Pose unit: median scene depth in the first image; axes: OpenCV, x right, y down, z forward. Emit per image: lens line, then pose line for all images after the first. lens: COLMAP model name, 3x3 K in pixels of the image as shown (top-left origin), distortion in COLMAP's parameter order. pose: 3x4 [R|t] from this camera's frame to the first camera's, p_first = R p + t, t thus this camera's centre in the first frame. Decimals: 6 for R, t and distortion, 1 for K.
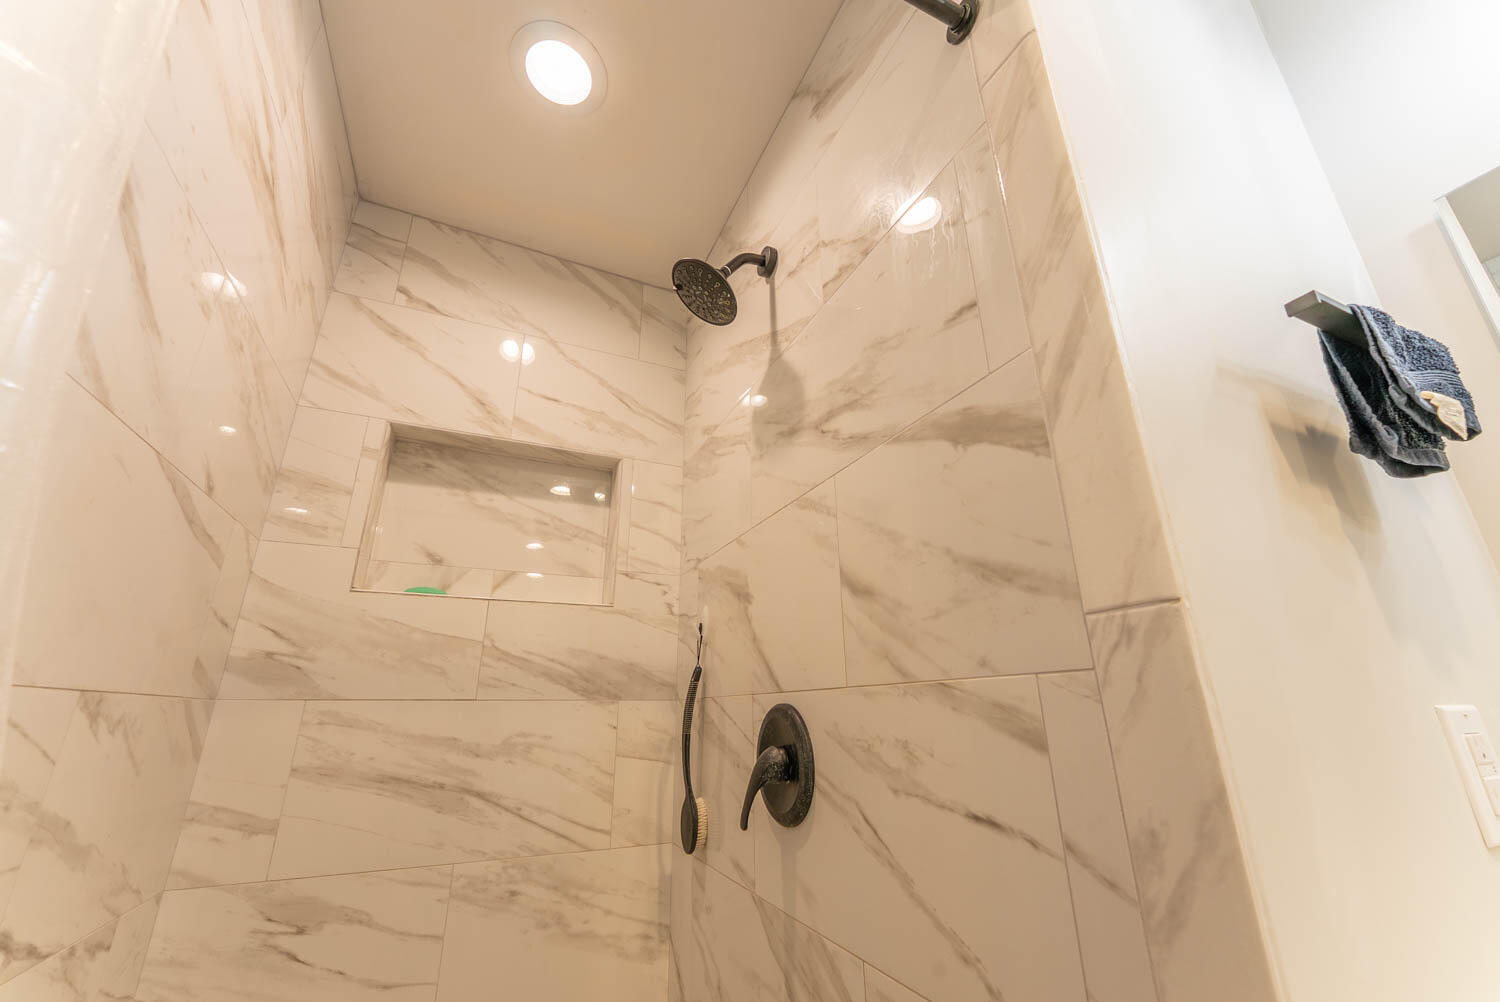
lens RADIAL K [[598.8, 0, 746.3], [0, 598.8, 502.9], [0, 0, 1]] dist [-0.001562, -0.000597]
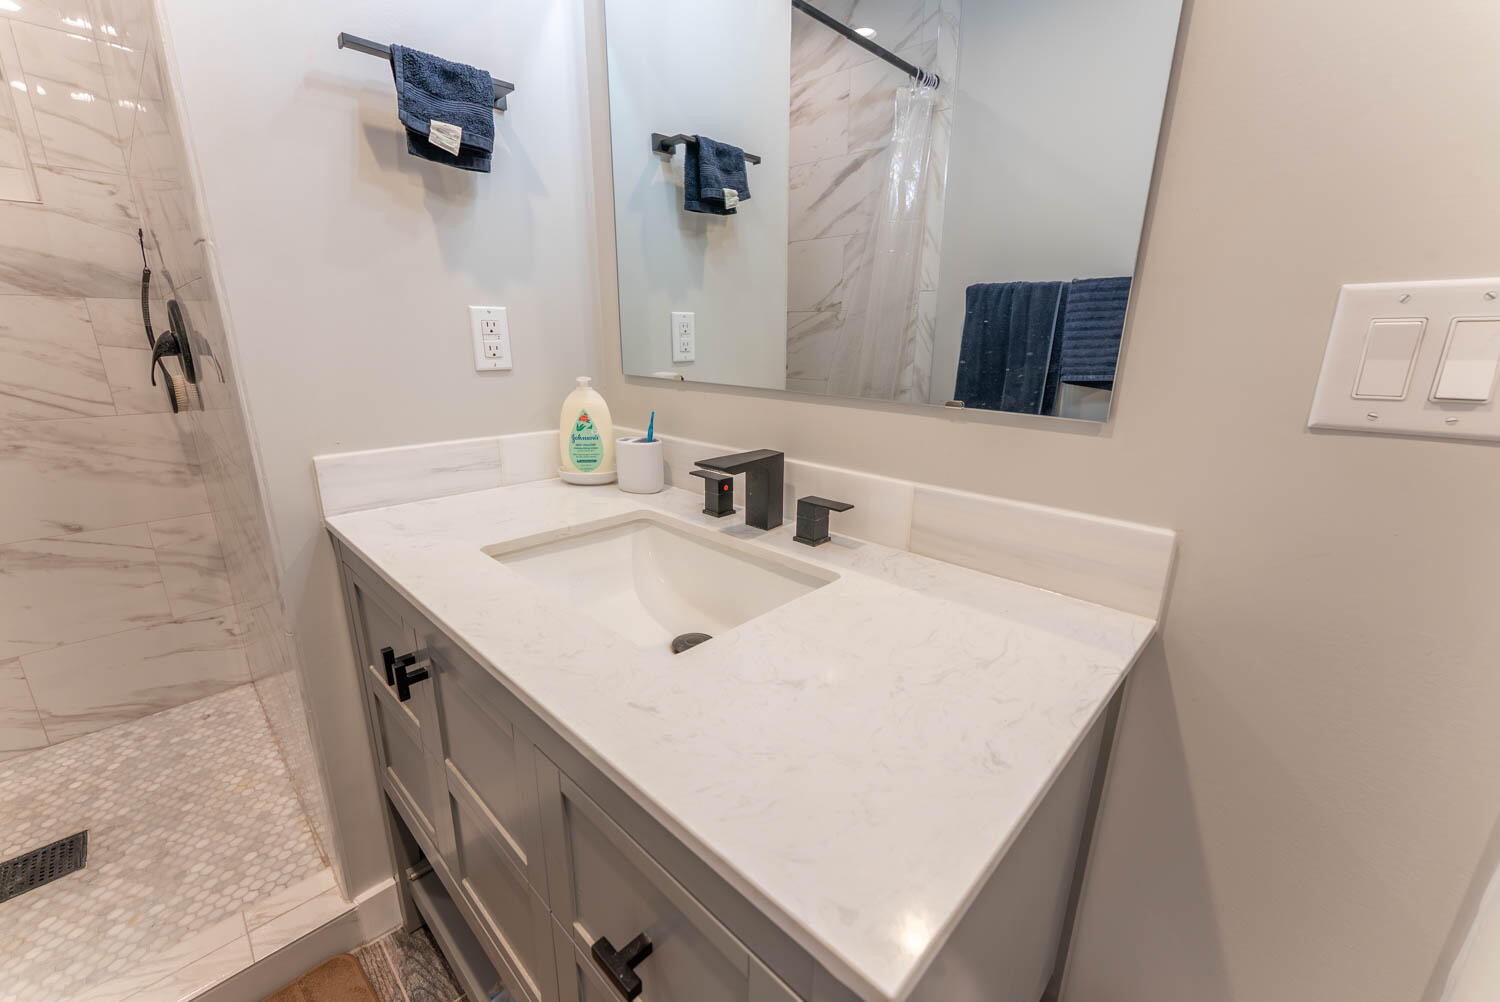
lens RADIAL K [[598.8, 0, 750.0], [0, 598.8, 501.0], [0, 0, 1]] dist [0.001146, -0.000229]
pose [[0.930027, -0.083826, 0.357803, 0.559853], [-0.137359, 0.823775, 0.550025, -0.154881], [-0.340856, -0.560685, 0.754619, -0.521957]]
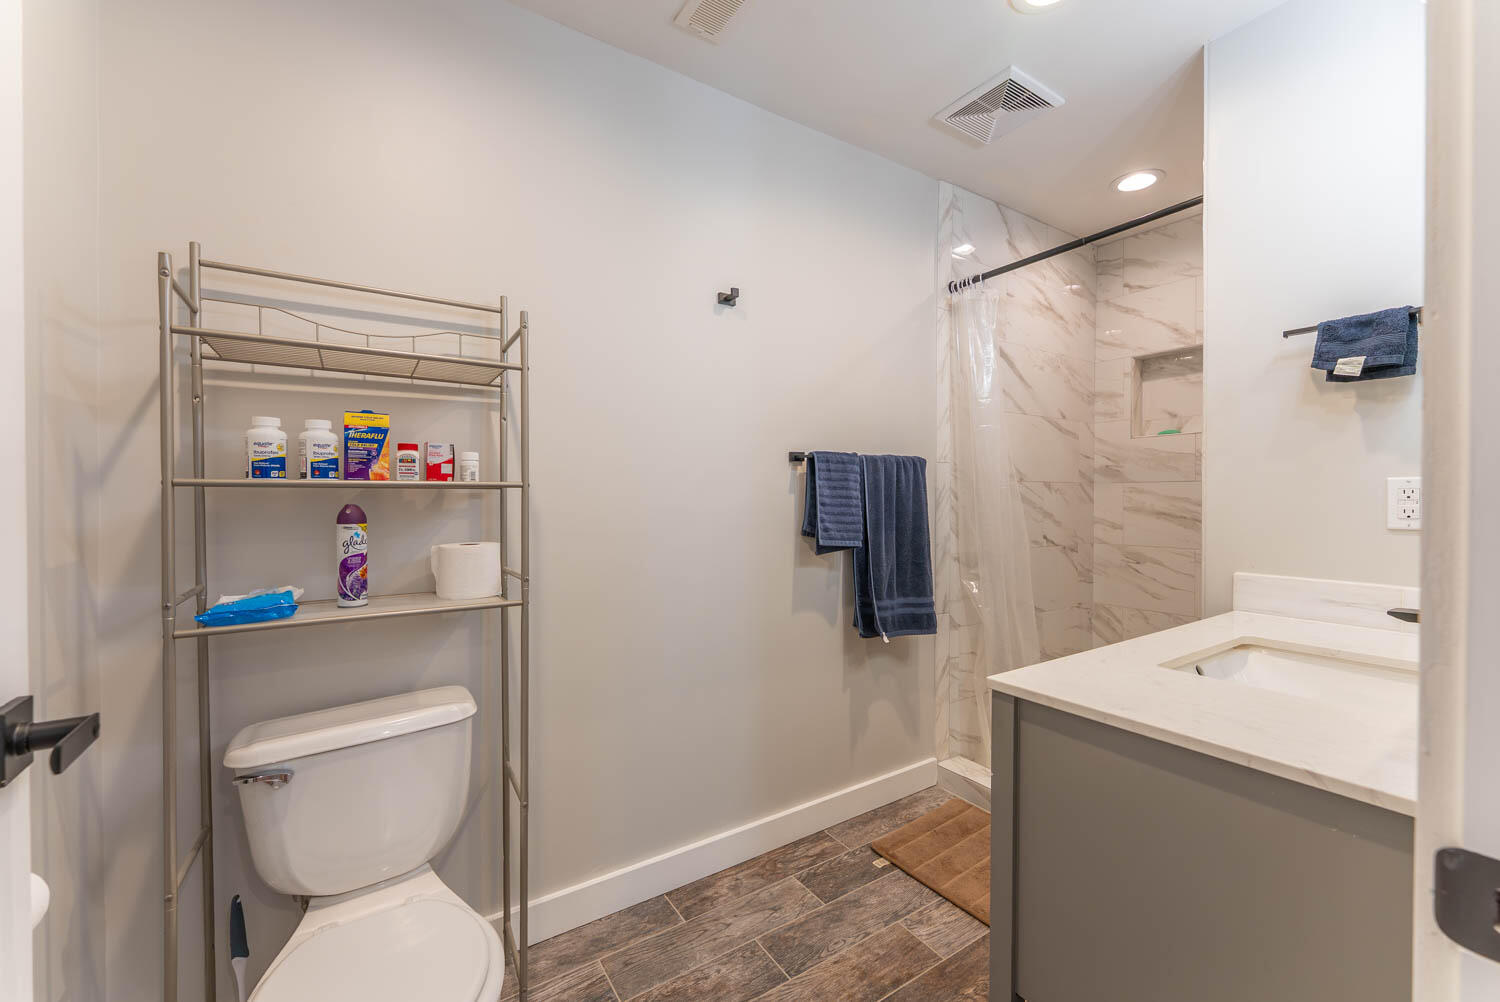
lens RADIAL K [[598.8, 0, 746.3], [0, 598.8, 502.9], [0, 0, 1]] dist [-0.001562, -0.000597]
pose [[0.152909, 0.016229, -0.988107, 1.421590], [0.327836, 0.942412, 0.066211, -0.261934], [0.932278, -0.334061, 0.138783, -0.810204]]
